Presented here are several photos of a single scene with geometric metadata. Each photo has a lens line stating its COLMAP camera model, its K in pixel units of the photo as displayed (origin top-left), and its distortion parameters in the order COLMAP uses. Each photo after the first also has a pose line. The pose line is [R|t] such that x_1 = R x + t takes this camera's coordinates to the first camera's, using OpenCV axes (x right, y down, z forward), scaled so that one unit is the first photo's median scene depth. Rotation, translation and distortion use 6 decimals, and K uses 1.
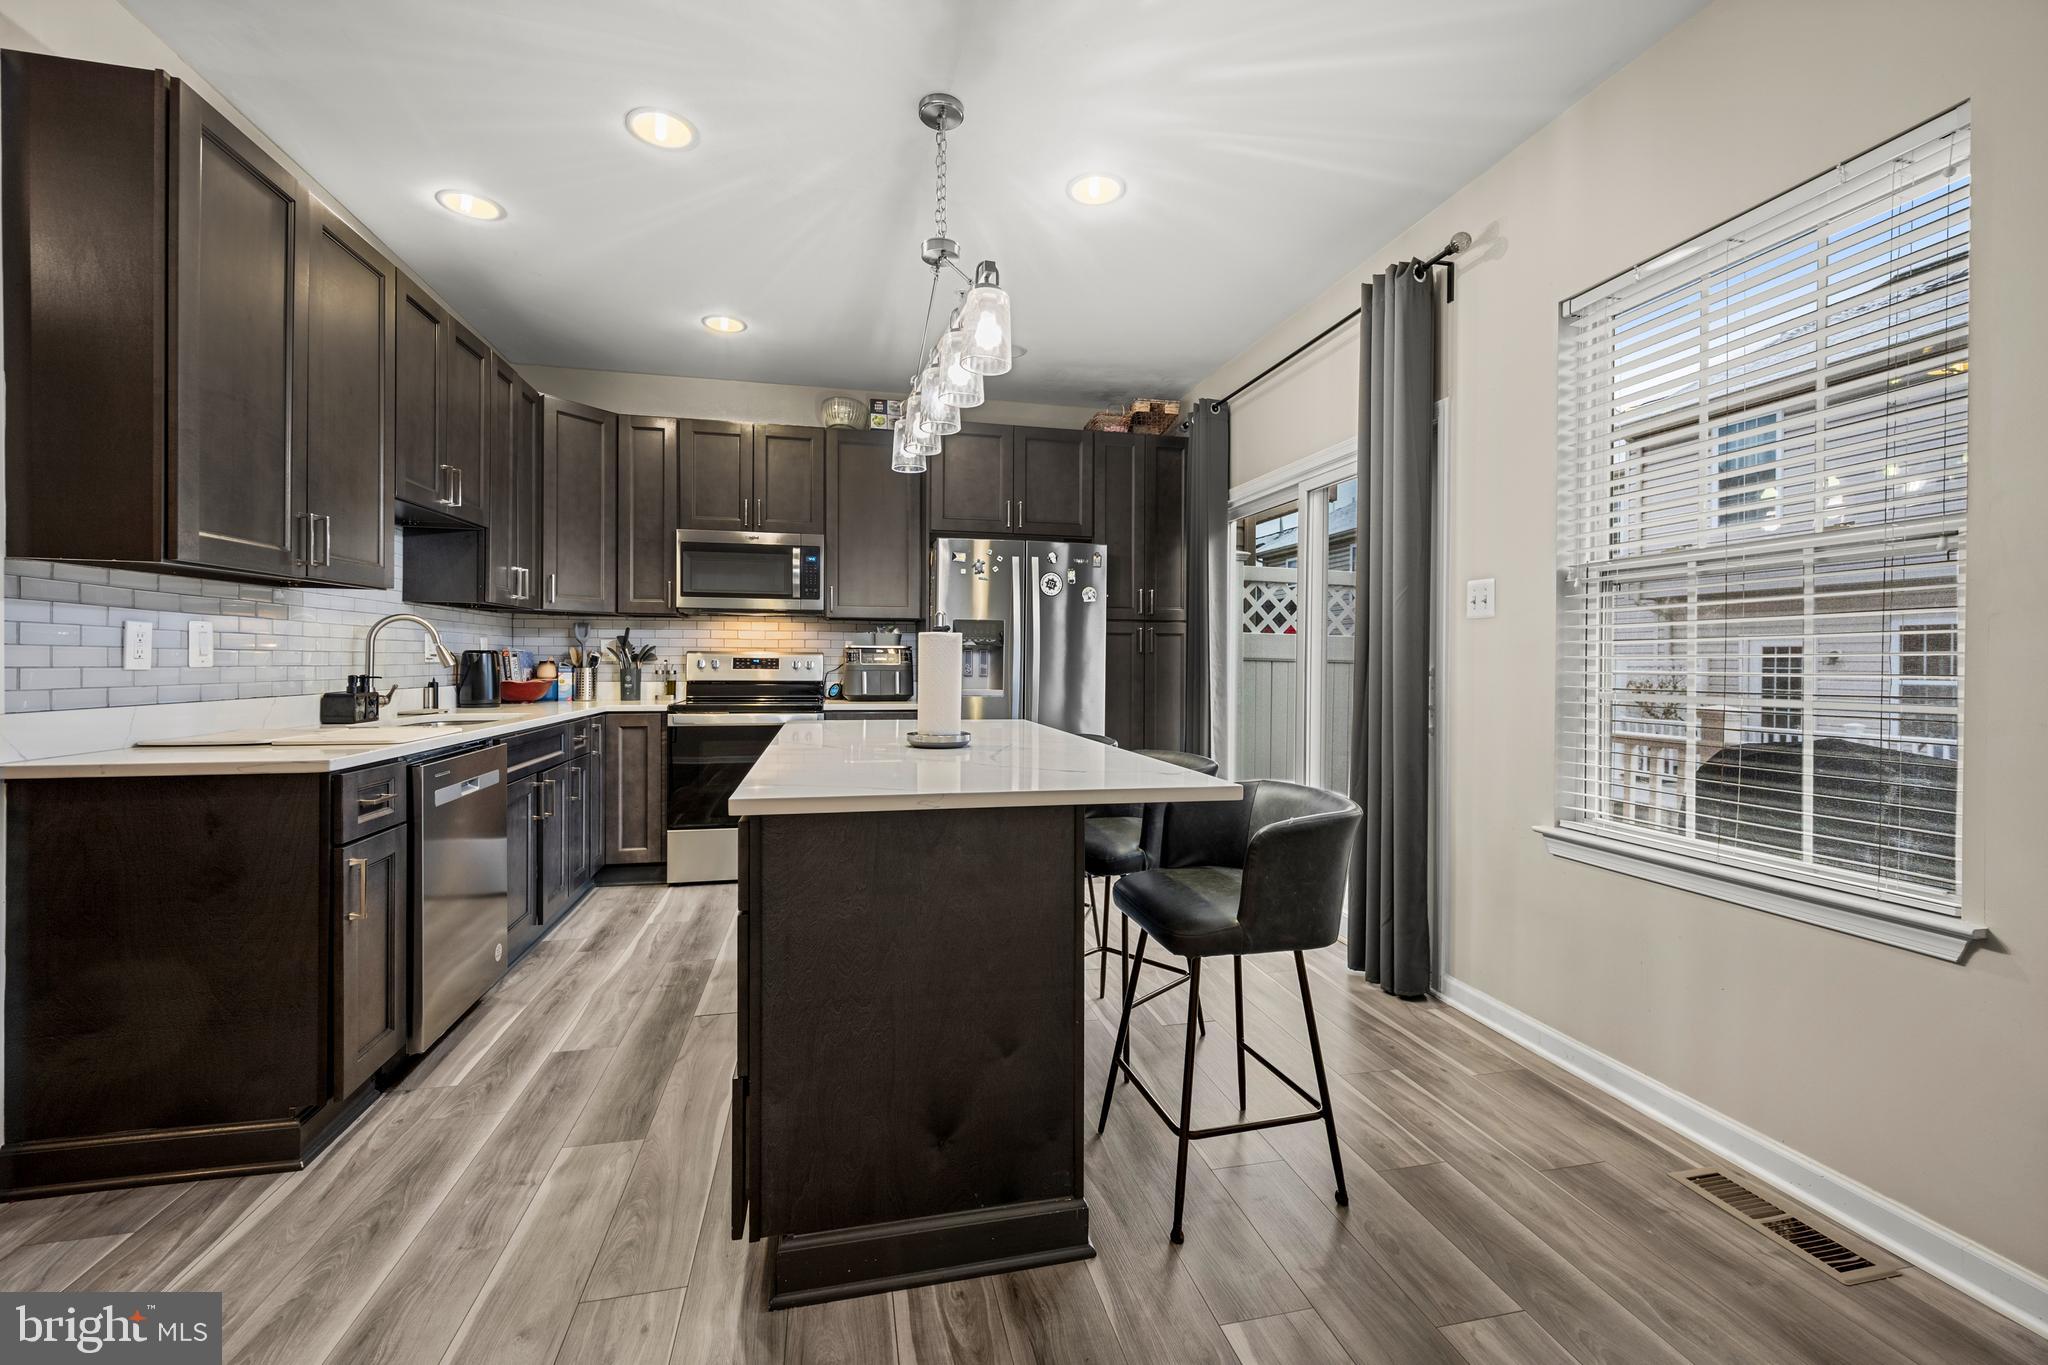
lens RADIAL K [[836.4, 0, 1026.9], [0, 836.4, 663.3], [0, 0, 1]] dist [0.000532, 0.000748]
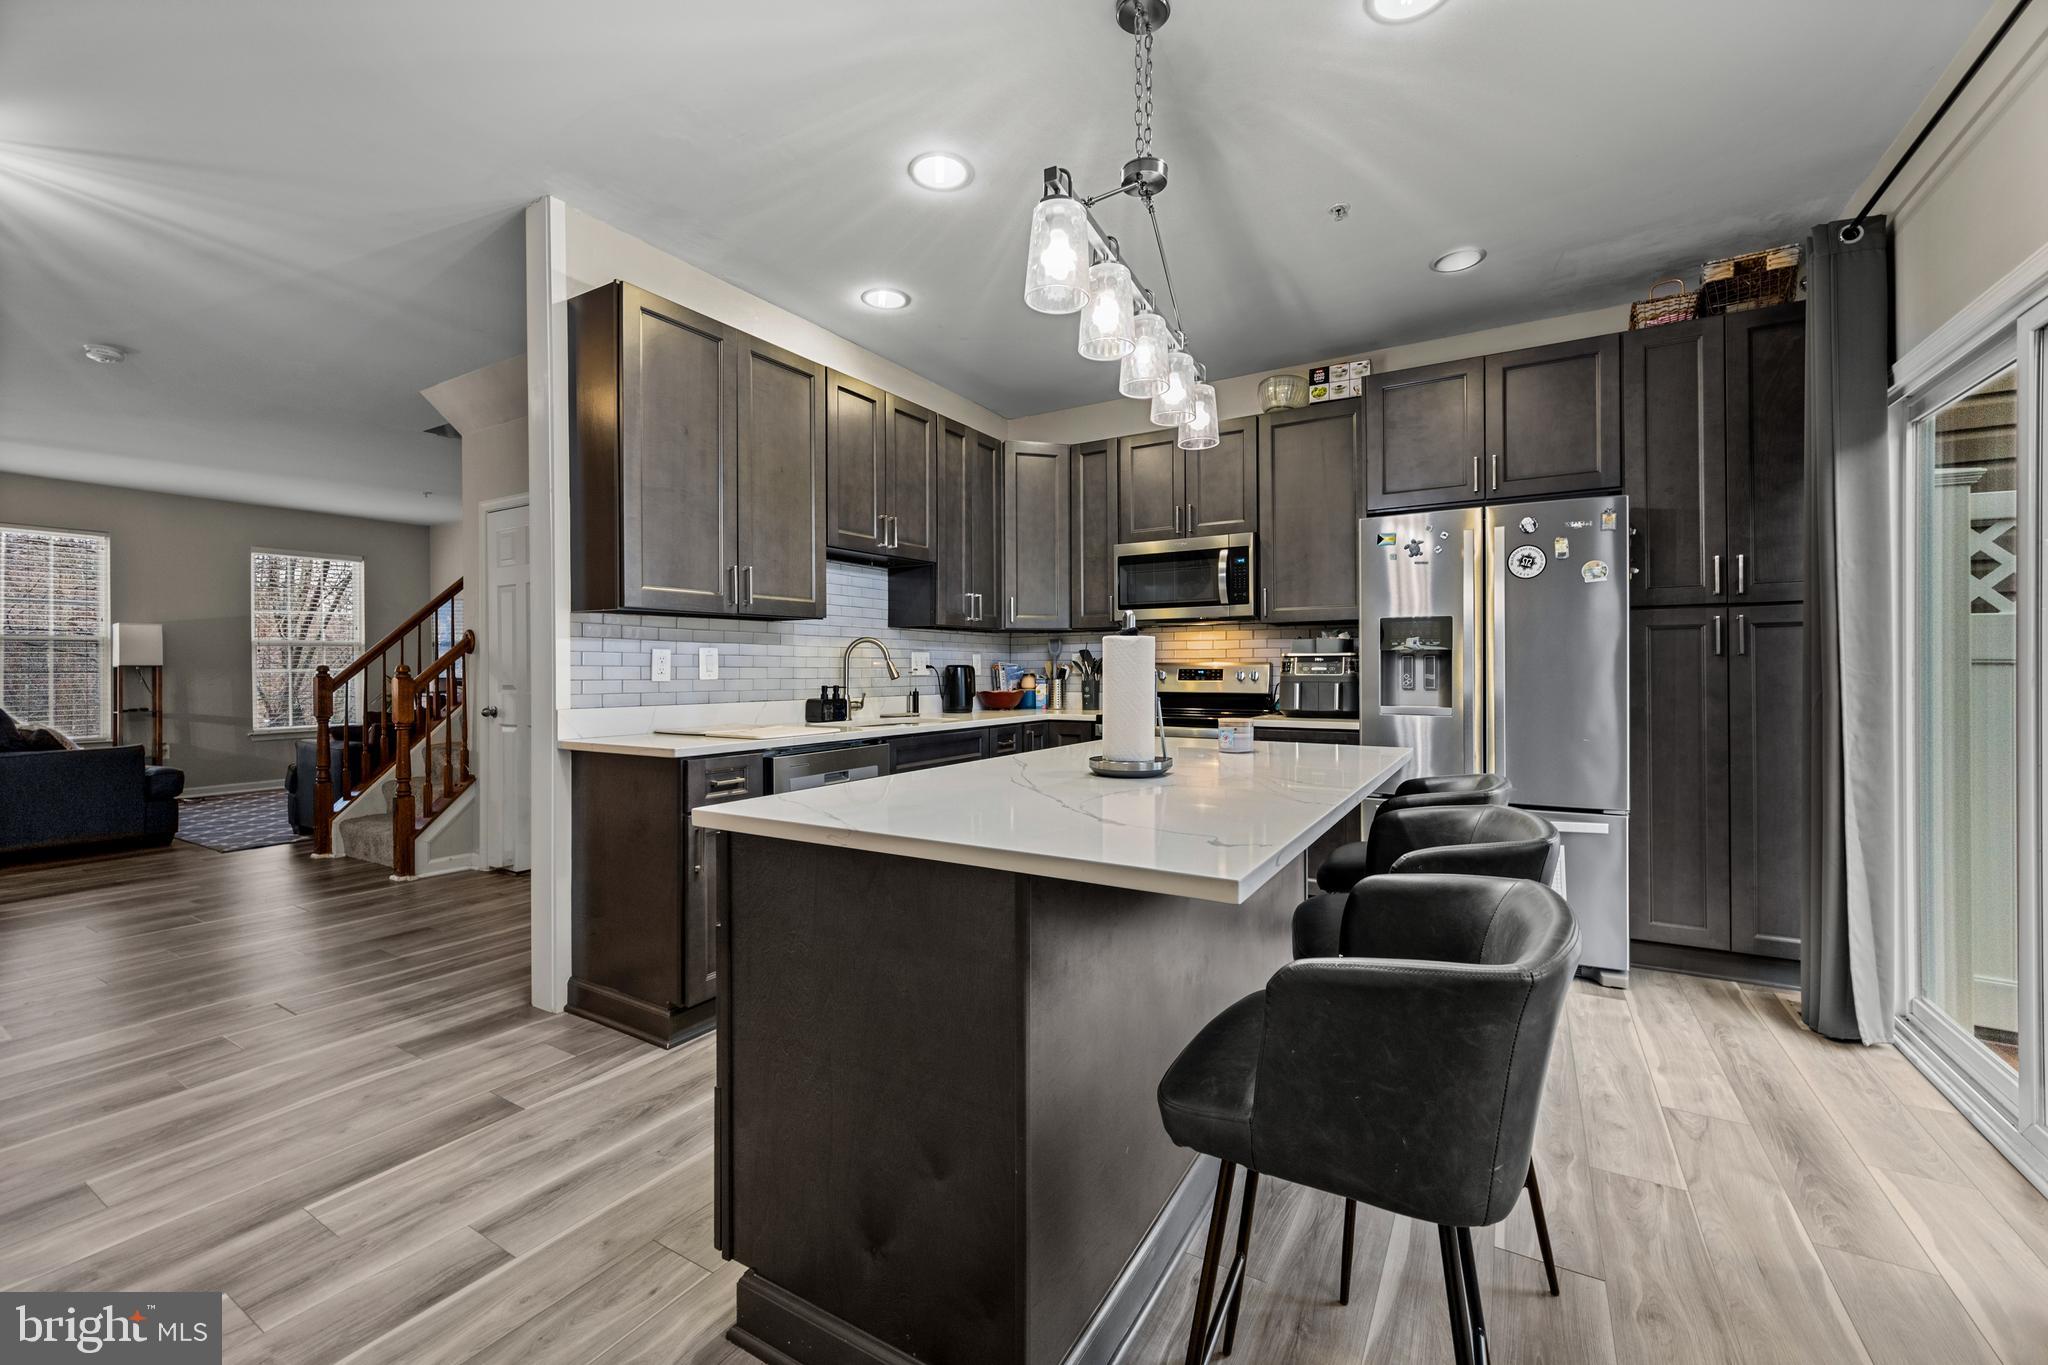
lens RADIAL K [[836.4, 0, 1023.7], [0, 836.4, 662.6], [0, 0, 1]] dist [0.000532, 0.000748]
pose [[0.715897, -0.015673, -0.698030, 0.220963], [0.005558, 0.999844, -0.016749, 0.001272], [0.698184, 0.008111, 0.715872, 0.187035]]
